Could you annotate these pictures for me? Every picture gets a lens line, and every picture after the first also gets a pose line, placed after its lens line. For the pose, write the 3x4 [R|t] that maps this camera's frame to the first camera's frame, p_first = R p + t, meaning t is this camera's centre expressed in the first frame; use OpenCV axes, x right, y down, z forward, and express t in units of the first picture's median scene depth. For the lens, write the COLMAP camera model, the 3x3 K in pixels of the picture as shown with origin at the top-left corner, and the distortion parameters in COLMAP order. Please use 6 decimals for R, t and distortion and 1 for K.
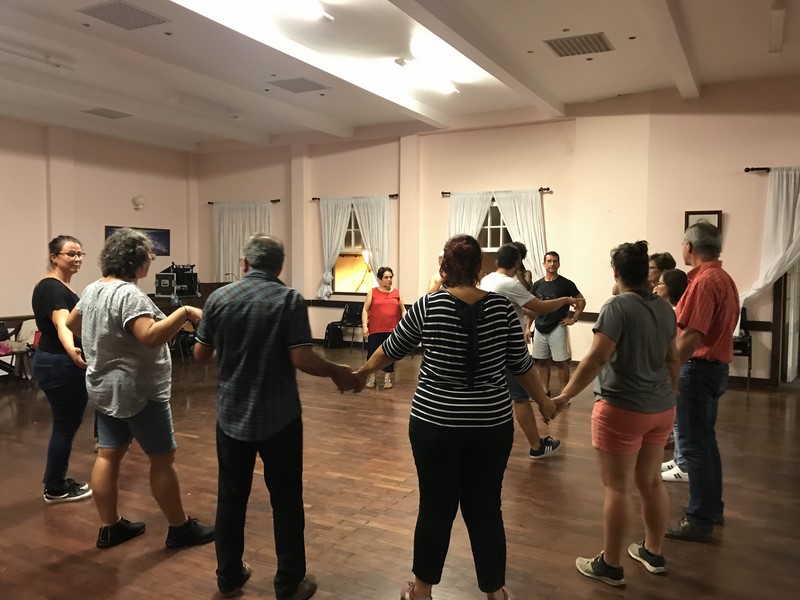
lens RADIAL K [[664.8, 0, 400.4], [0, 664.8, 295.8], [0, 0, 1]] dist [0.014805, 0.004882]
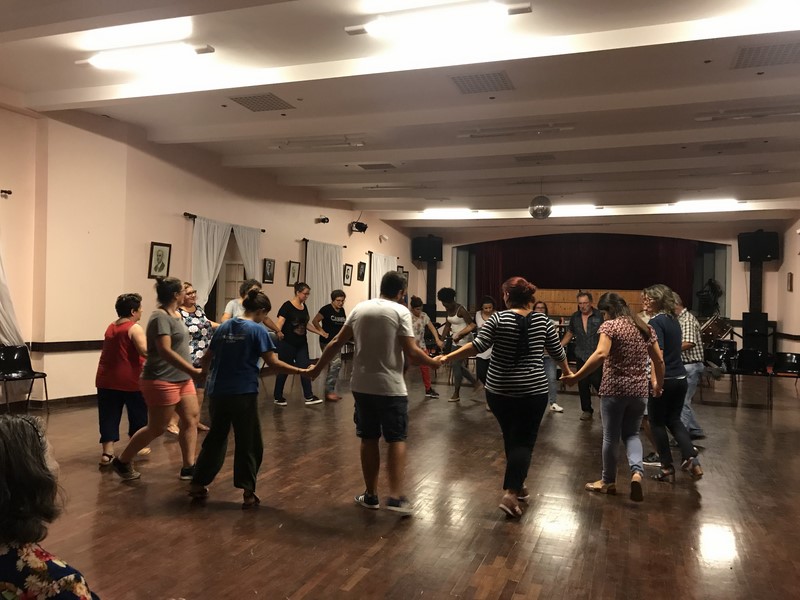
lens RADIAL K [[659.0, 0, 400.4], [0, 659.0, 297.7], [0, 0, 1]] dist [0.081706, -0.109249]
pose [[-0.143081, -0.012318, 0.989634, -0.746415], [0.021523, 0.999647, 0.015554, -0.042211], [-0.989477, 0.023526, -0.142766, 0.764412]]
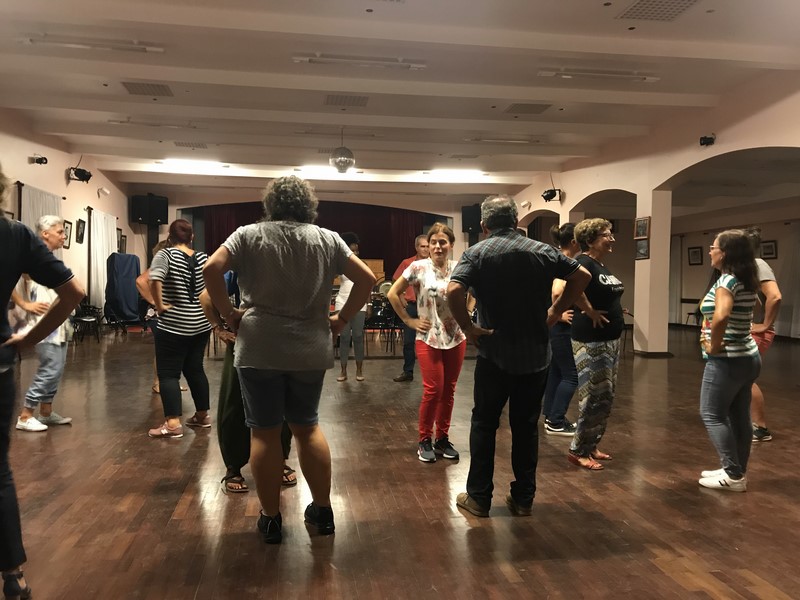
lens RADIAL K [[662.4, 0, 400.1], [0, 662.4, 292.2], [0, 0, 1]] dist [0.026101, -0.003903]
pose [[-0.599991, -0.028454, 0.799501, -0.511544], [0.018913, 0.998583, 0.049733, -0.011837], [-0.799783, 0.044960, -0.598603, 0.947458]]
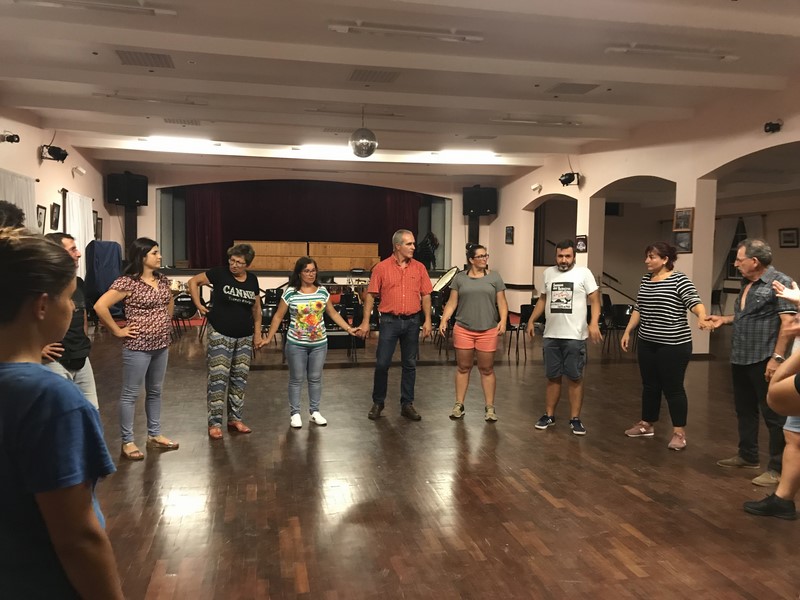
lens RADIAL K [[662.4, 0, 400.1], [0, 662.4, 292.2], [0, 0, 1]] dist [0.026101, -0.003903]
pose [[-0.641357, -0.061437, 0.764779, -0.349008], [0.014952, 0.995599, 0.092519, -0.052687], [-0.767097, 0.070773, -0.637615, 0.954396]]
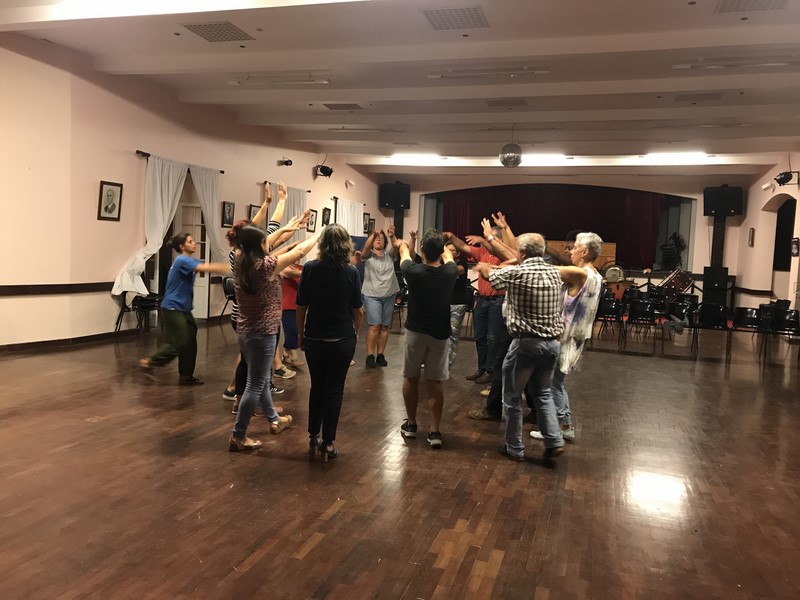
lens RADIAL K [[662.4, 0, 400.1], [0, 662.4, 292.2], [0, 0, 1]] dist [0.026101, -0.003903]
pose [[-0.192090, -0.084766, 0.977710, -0.713091], [0.000609, 0.996252, 0.086494, -0.042976], [-0.981377, 0.017210, -0.191319, 0.756719]]
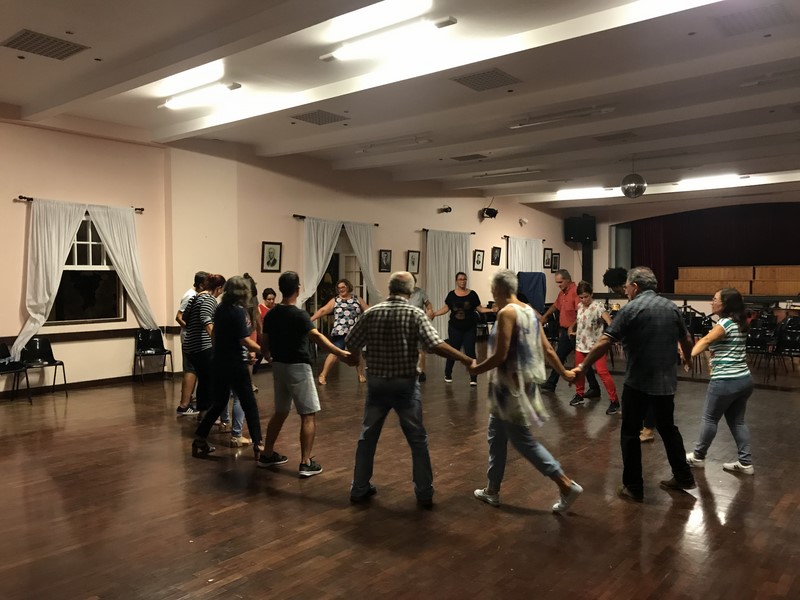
lens RADIAL K [[659.8, 0, 400.0], [0, 659.8, 300.0], [0, 0, 1]] dist [0.088115, -0.128426]
pose [[0.195375, -0.043235, 0.979775, -0.830011], [0.050573, 0.998143, 0.033961, -0.042143], [-0.979424, 0.042915, 0.197199, 0.487594]]
